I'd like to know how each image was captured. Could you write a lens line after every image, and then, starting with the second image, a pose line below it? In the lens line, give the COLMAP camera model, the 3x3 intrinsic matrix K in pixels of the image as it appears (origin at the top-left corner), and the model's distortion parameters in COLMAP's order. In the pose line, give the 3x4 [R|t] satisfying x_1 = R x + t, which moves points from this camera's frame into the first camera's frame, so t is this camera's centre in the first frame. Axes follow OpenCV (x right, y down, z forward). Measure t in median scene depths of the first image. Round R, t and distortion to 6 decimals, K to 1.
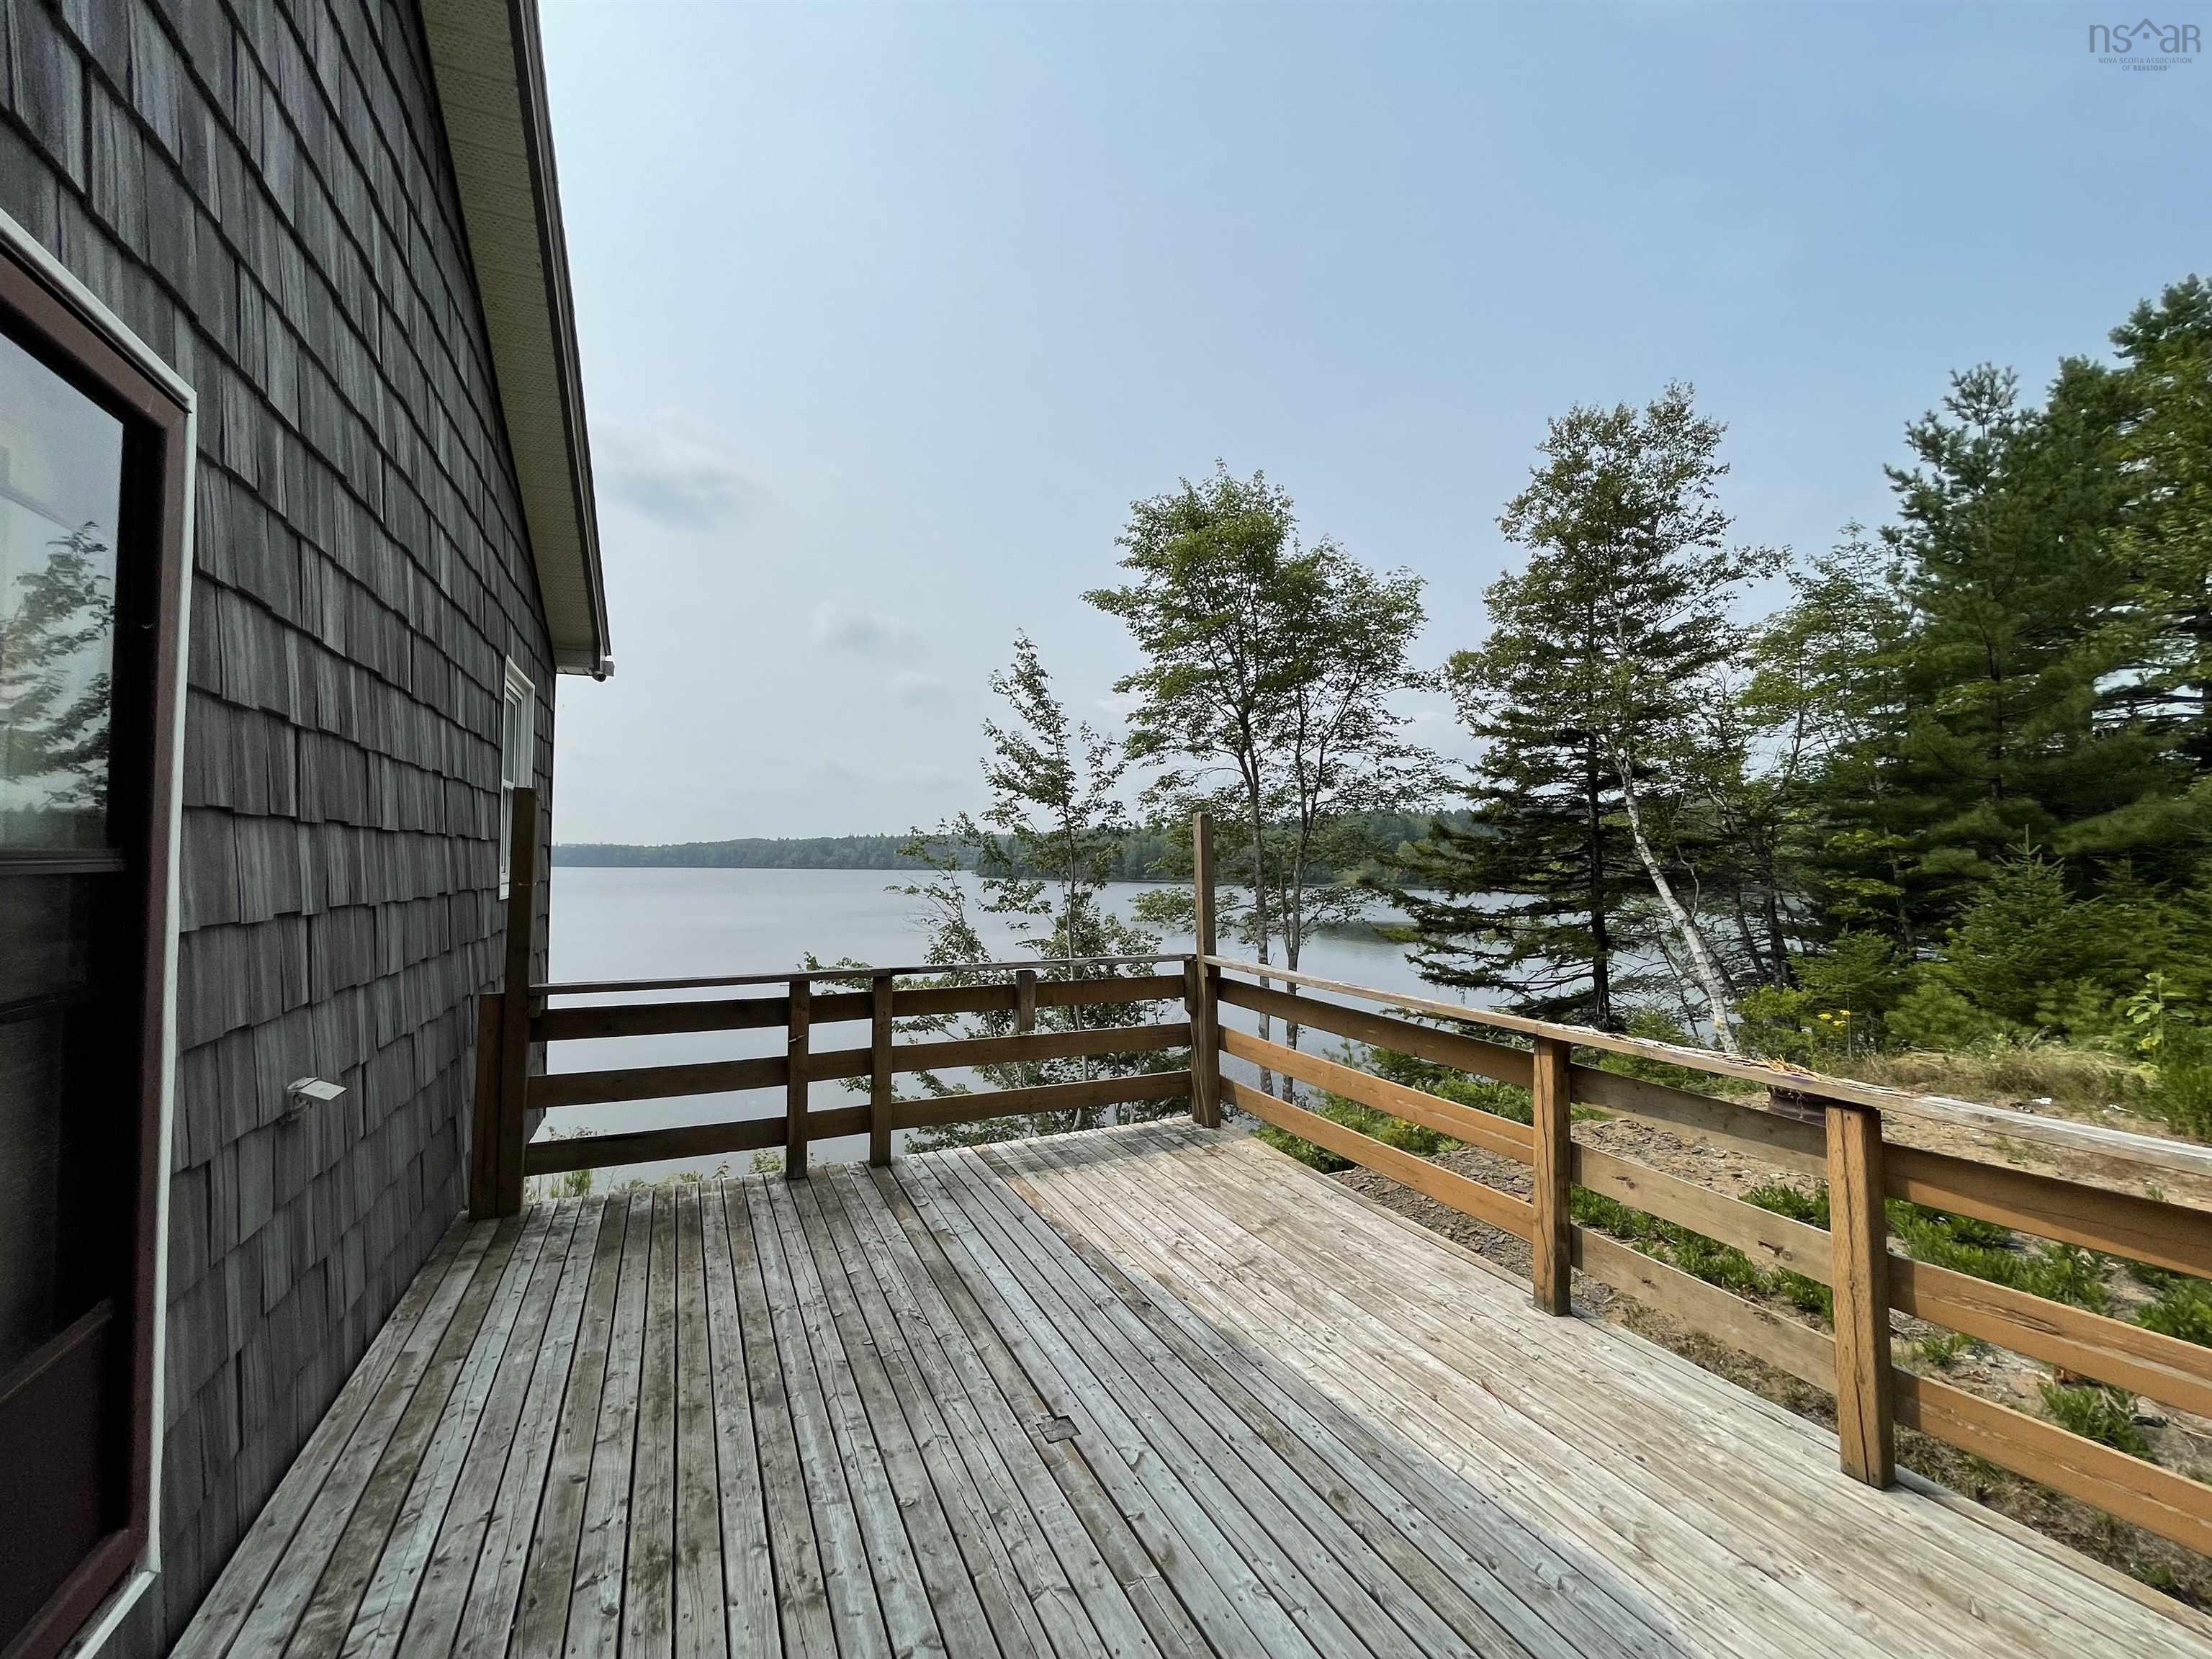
lens RADIAL K [[893.3, 0, 1102.4], [0, 893.3, 831.7], [0, 0, 1]] dist [-0.001362, -0.000089]
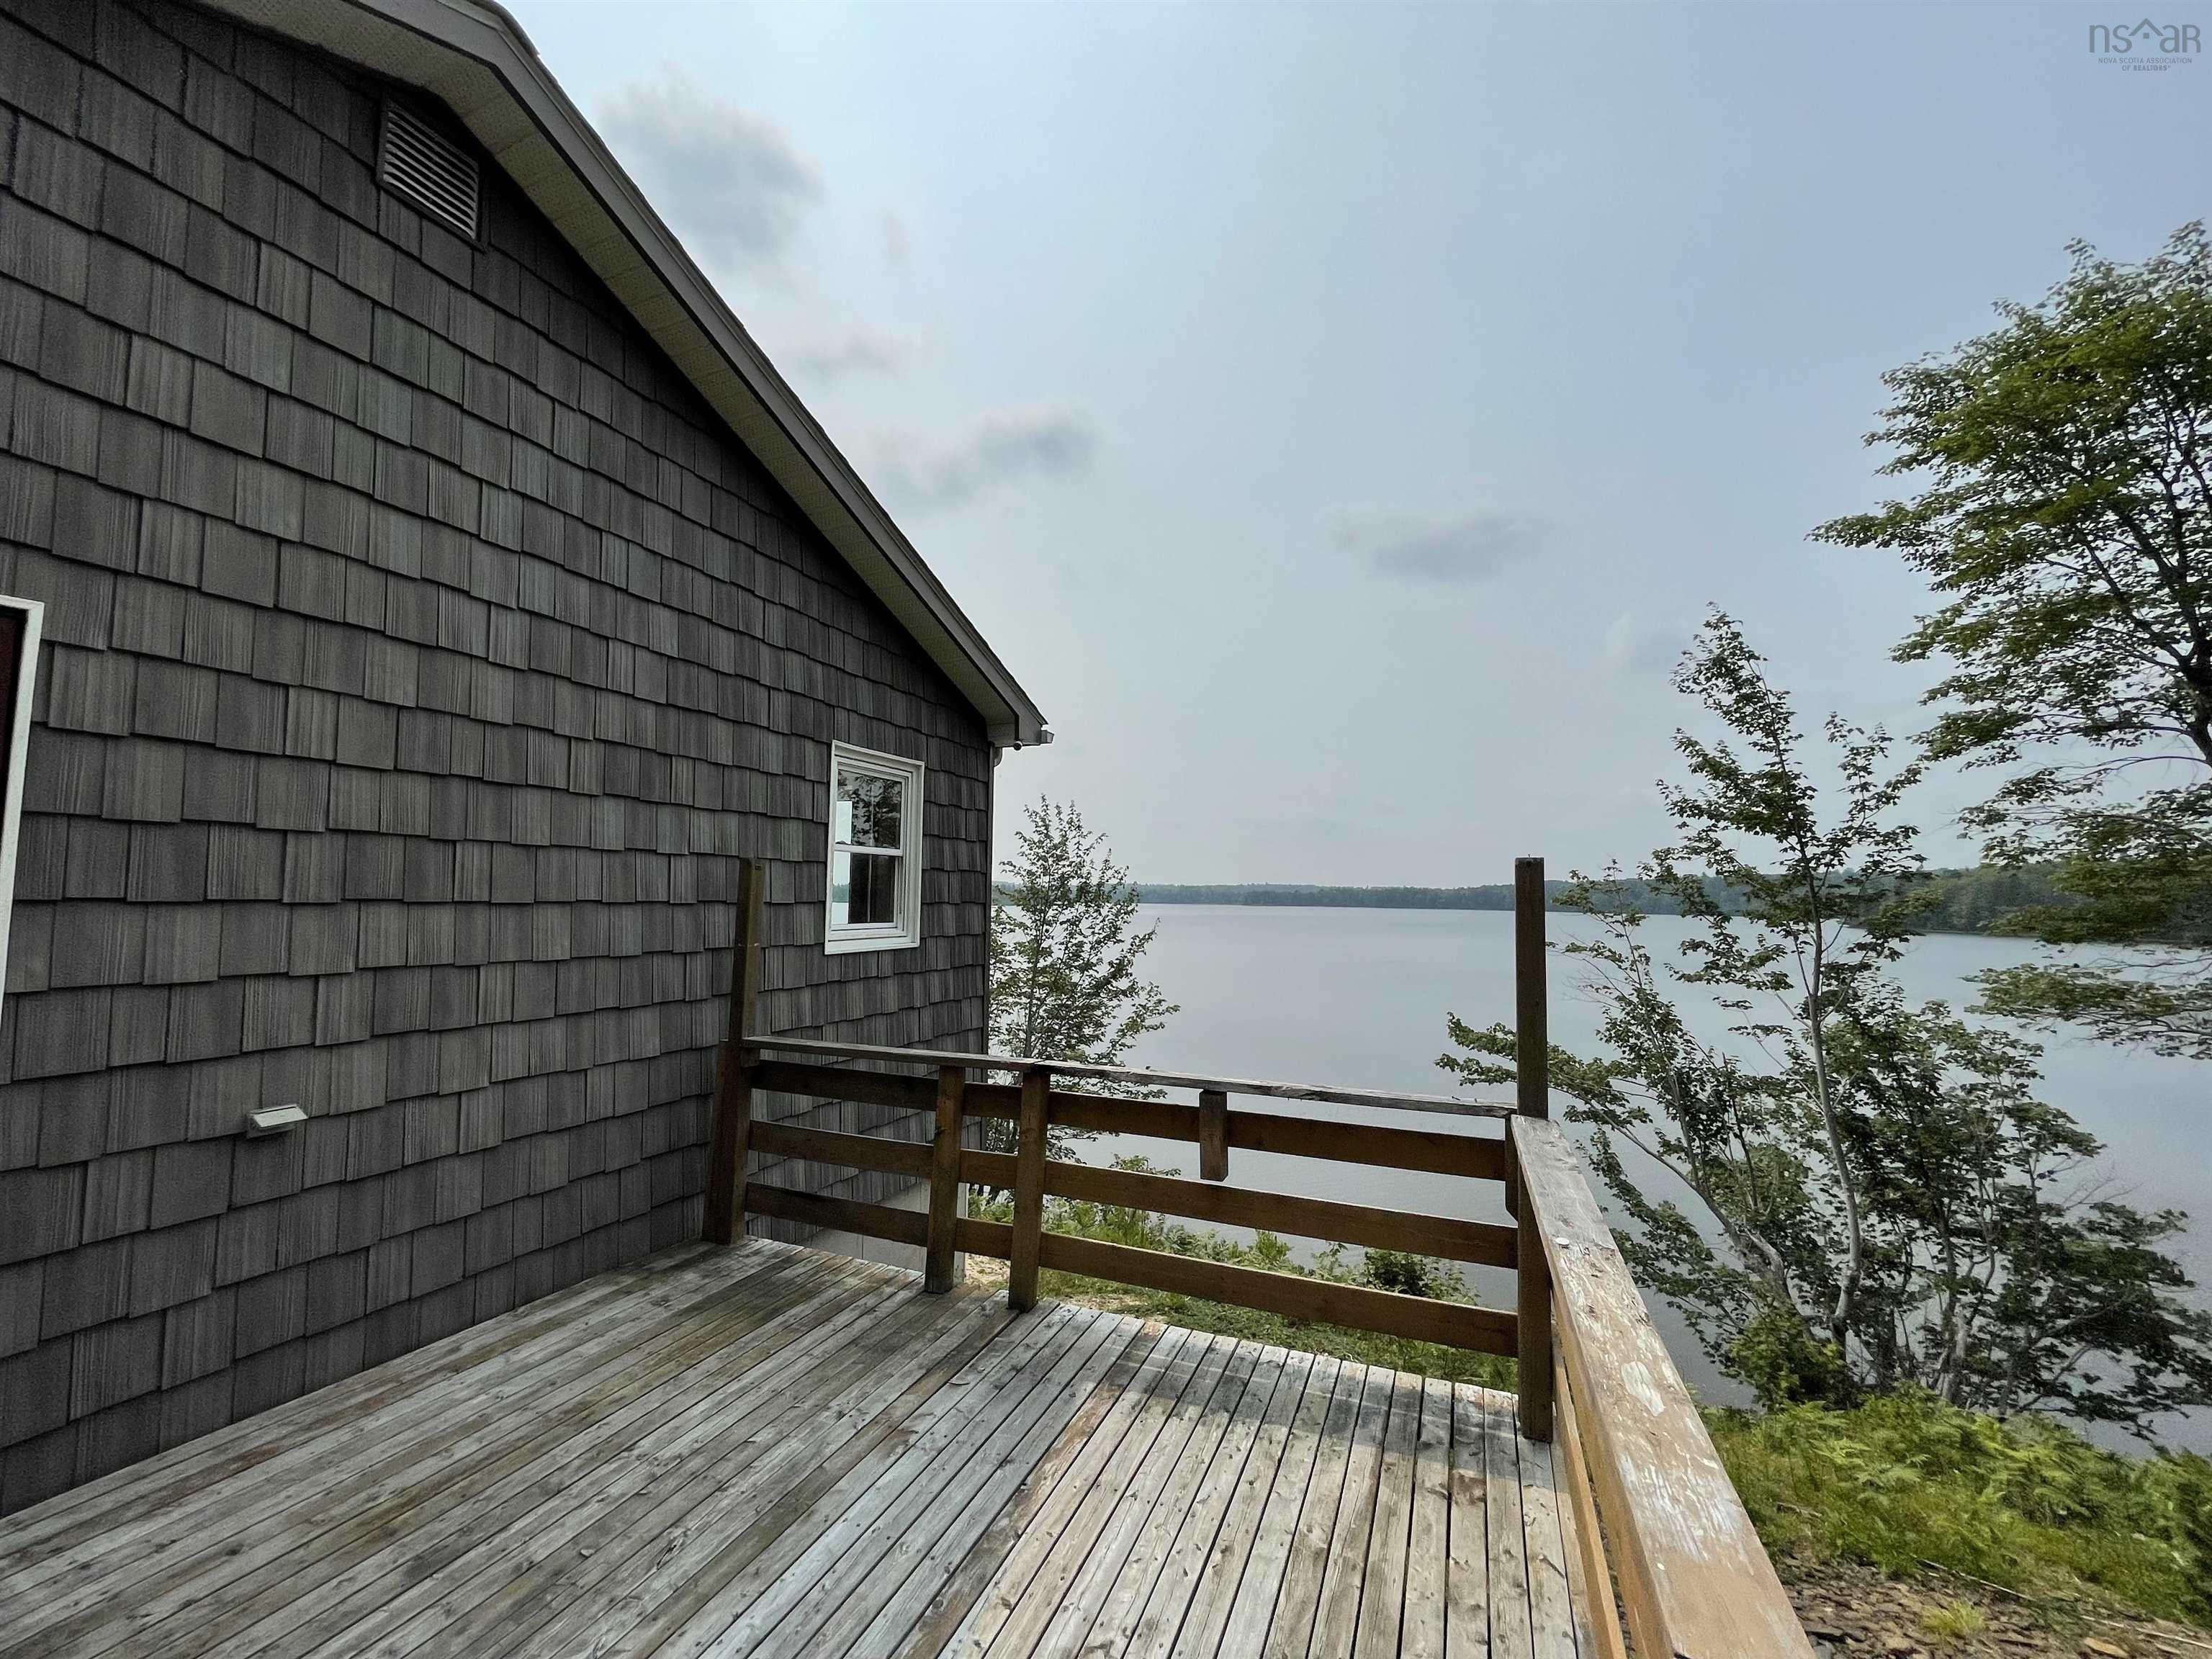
lens RADIAL K [[893.3, 0, 1102.4], [0, 893.3, 831.7], [0, 0, 1]] dist [-0.001362, -0.000089]
pose [[0.668231, -0.051092, -0.742197, 0.112435], [0.016049, 0.998397, -0.054279, -0.003861], [0.743780, 0.024360, 0.667980, 0.131323]]
